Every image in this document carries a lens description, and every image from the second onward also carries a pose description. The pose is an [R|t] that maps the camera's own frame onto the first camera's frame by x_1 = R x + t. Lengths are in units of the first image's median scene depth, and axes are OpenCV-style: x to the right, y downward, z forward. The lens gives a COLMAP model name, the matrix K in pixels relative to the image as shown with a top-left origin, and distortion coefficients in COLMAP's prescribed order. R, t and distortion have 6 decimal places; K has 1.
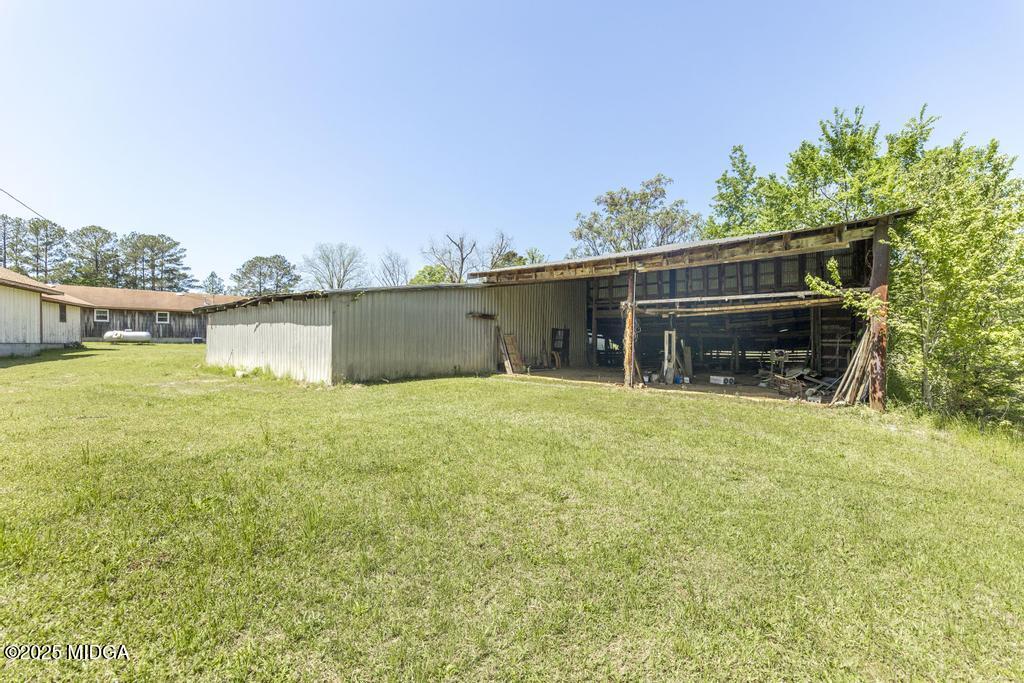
lens RADIAL K [[421.0, 0, 510.8], [0, 421.0, 345.4], [0, 0, 1]] dist [-0.000441, -0.000160]
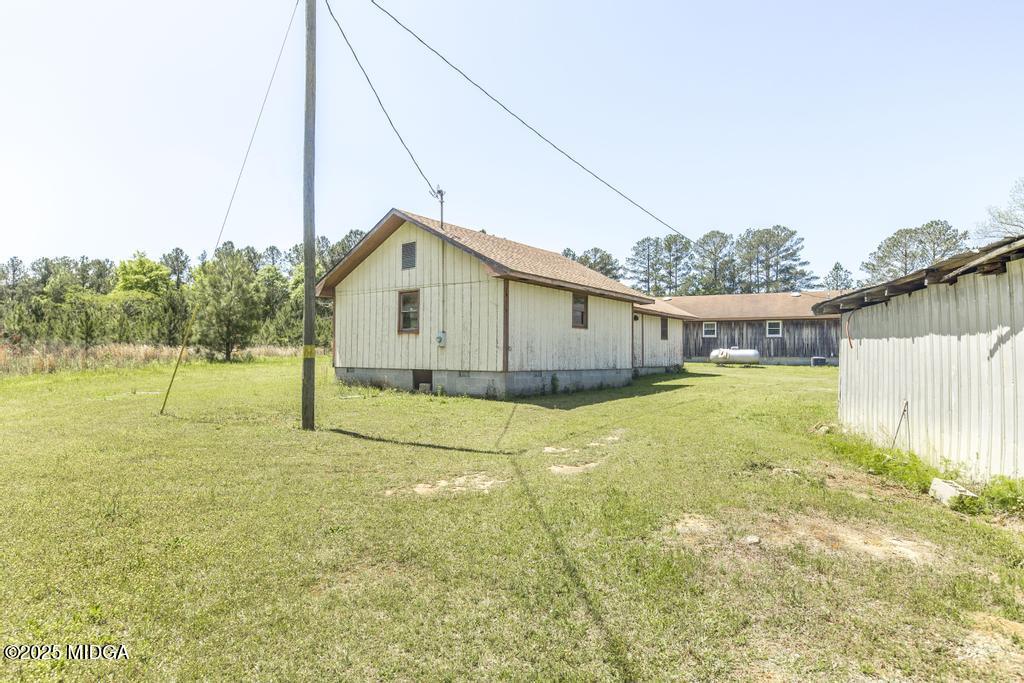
lens RADIAL K [[578.1, 0, 512.0], [0, 578.1, 341.5], [0, 0, 1]] dist [0.000695, -0.000825]
pose [[0.430076, -0.023976, -0.902474, -0.082091], [-0.010074, 0.999458, -0.031354, -0.005956], [0.902737, 0.022576, 0.429601, 0.109052]]
